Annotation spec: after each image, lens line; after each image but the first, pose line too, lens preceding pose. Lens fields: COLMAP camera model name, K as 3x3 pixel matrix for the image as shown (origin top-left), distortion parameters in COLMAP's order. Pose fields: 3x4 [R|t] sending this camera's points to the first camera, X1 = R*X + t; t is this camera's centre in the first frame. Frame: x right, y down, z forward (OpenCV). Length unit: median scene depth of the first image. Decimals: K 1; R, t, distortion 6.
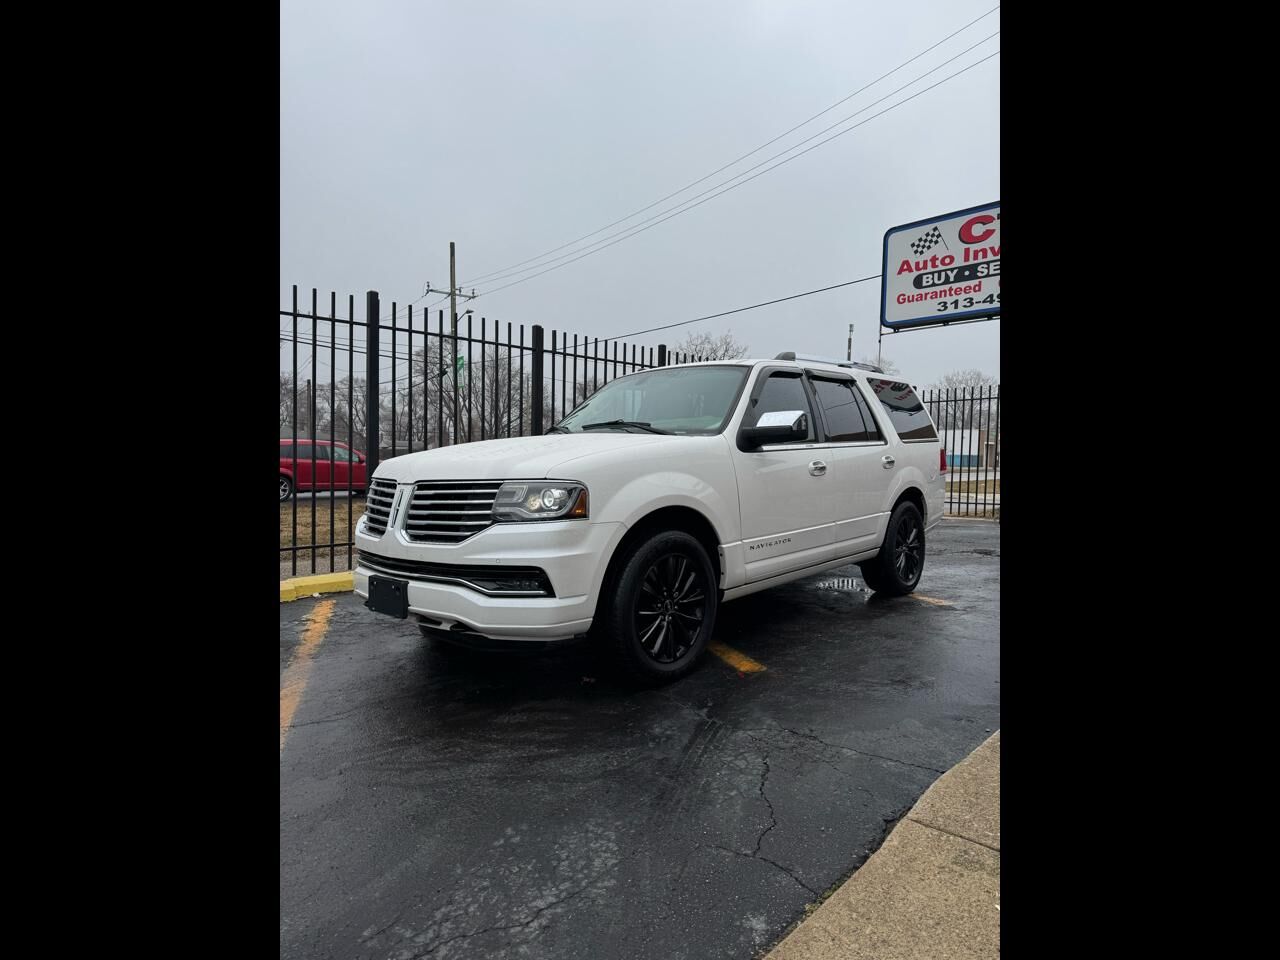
lens RADIAL K [[675.9, 0, 635.2], [0, 675.9, 481.1], [0, 0, 1]] dist [0.002527, -0.000872]
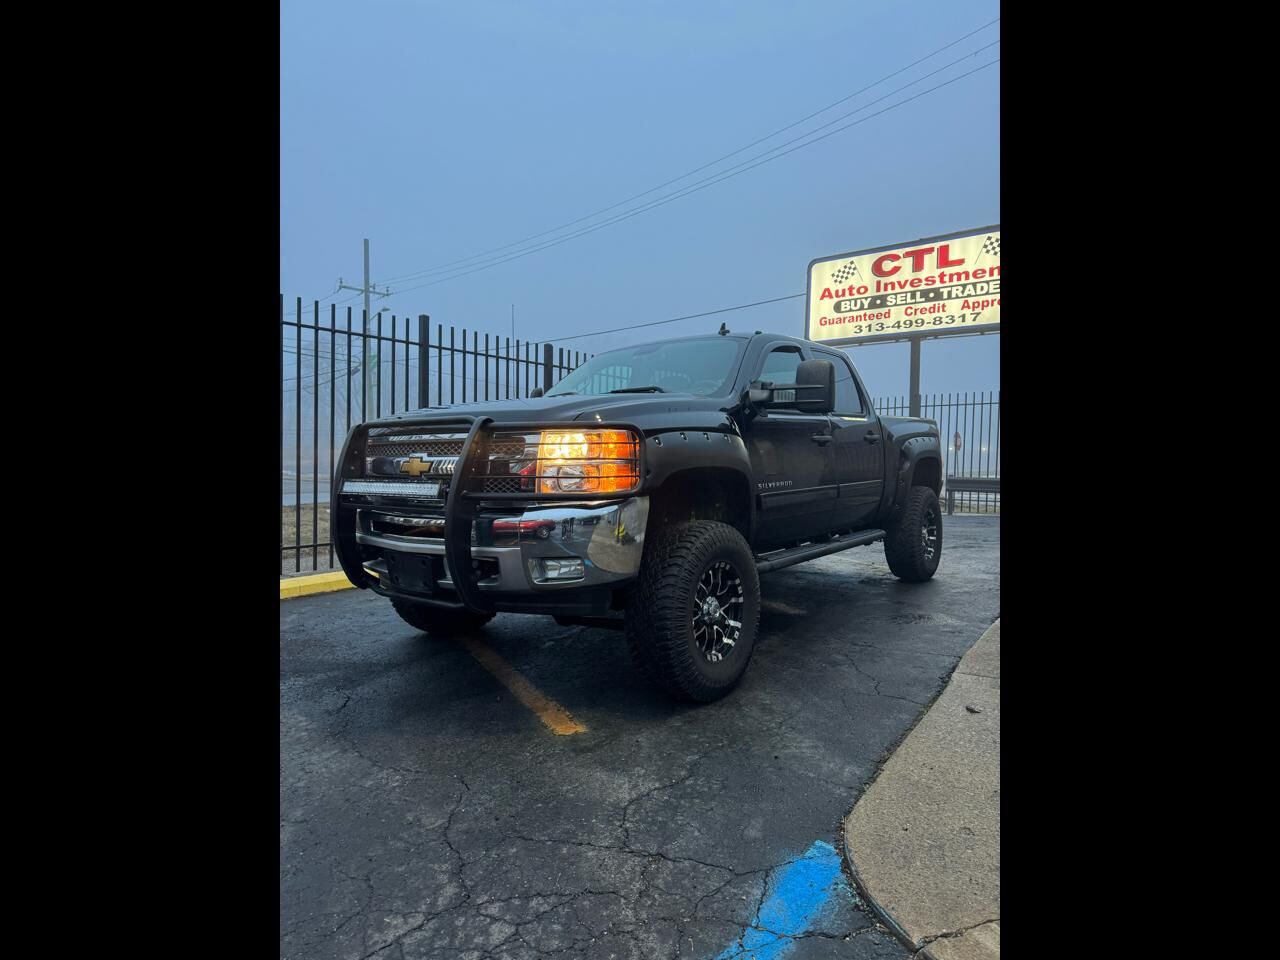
lens RADIAL K [[682.3, 0, 634.5], [0, 682.3, 481.0], [0, 0, 1]] dist [0.000253, -0.000262]
pose [[0.986897, -0.006064, 0.161238, -0.117627], [0.005980, 0.999982, 0.001002, -0.000494], [-0.161241, -0.000025, 0.986915, -0.097810]]
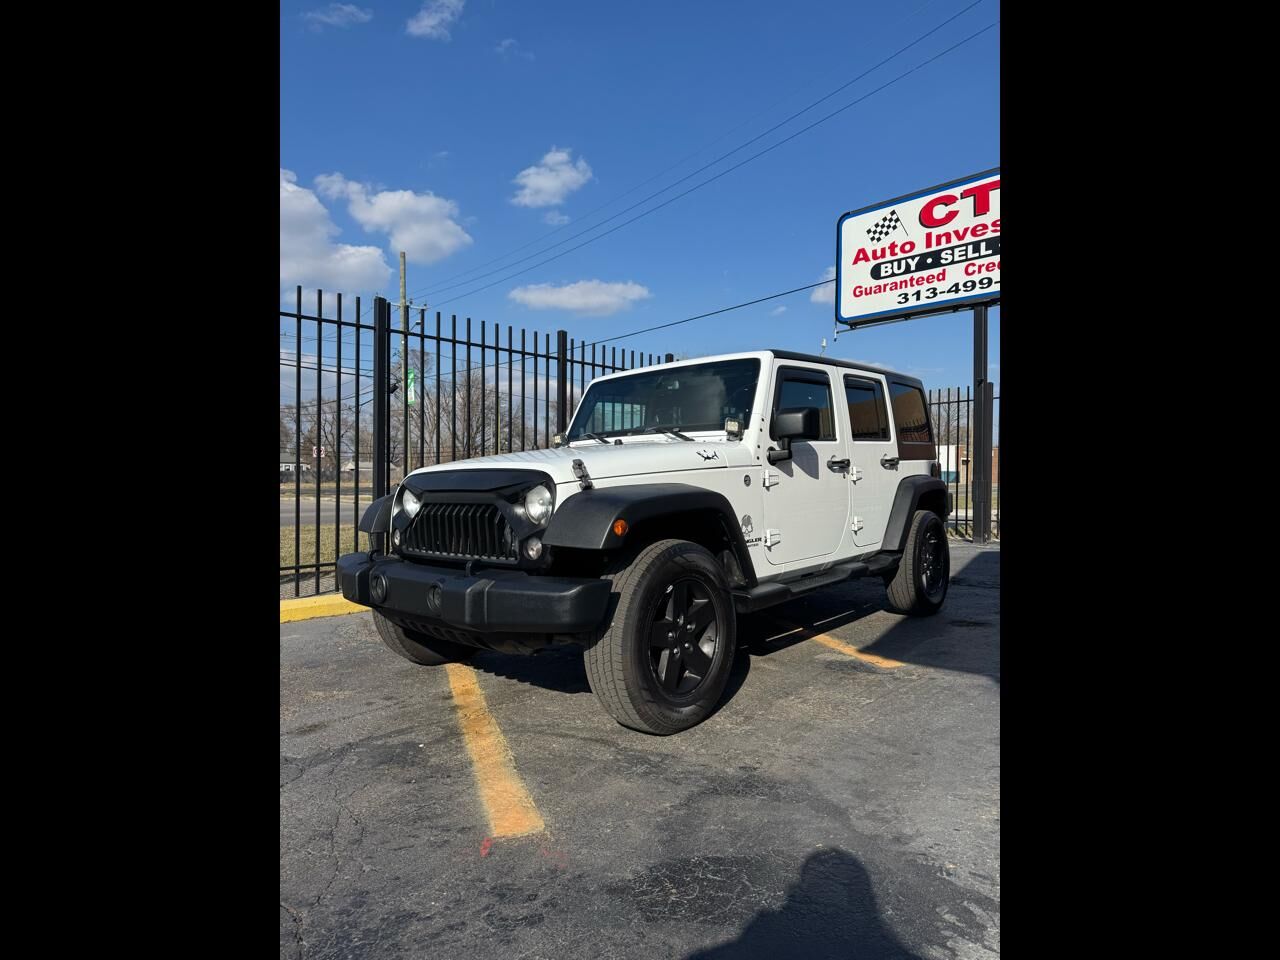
lens RADIAL K [[668.8, 0, 640.0], [0, 668.8, 480.0], [0, 0, 1]] dist [-0.002423, -0.001090]
pose [[0.999590, -0.007958, 0.027488, 0.084700], [0.008827, 0.999460, -0.031639, 0.003388], [-0.027221, 0.031869, 0.999121, 0.144033]]
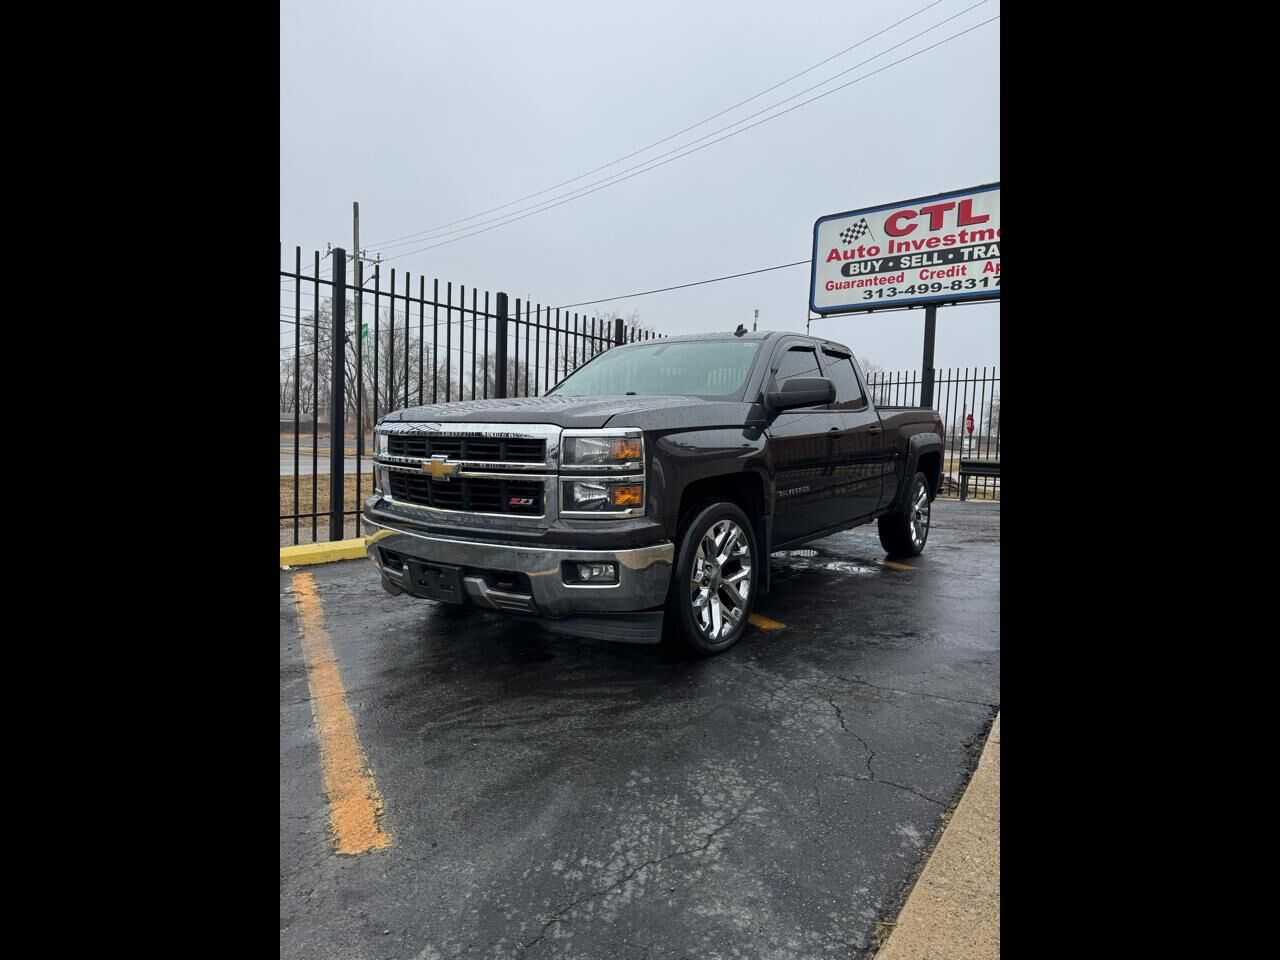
lens RADIAL K [[676.9, 0, 628.7], [0, 676.9, 489.3], [0, 0, 1]] dist [-0.014968, -0.000034]
pose [[0.990020, 0.005206, 0.140832, -0.061775], [-0.010774, 0.999189, 0.038802, 0.007832], [-0.140515, -0.039932, 0.989273, -0.000515]]
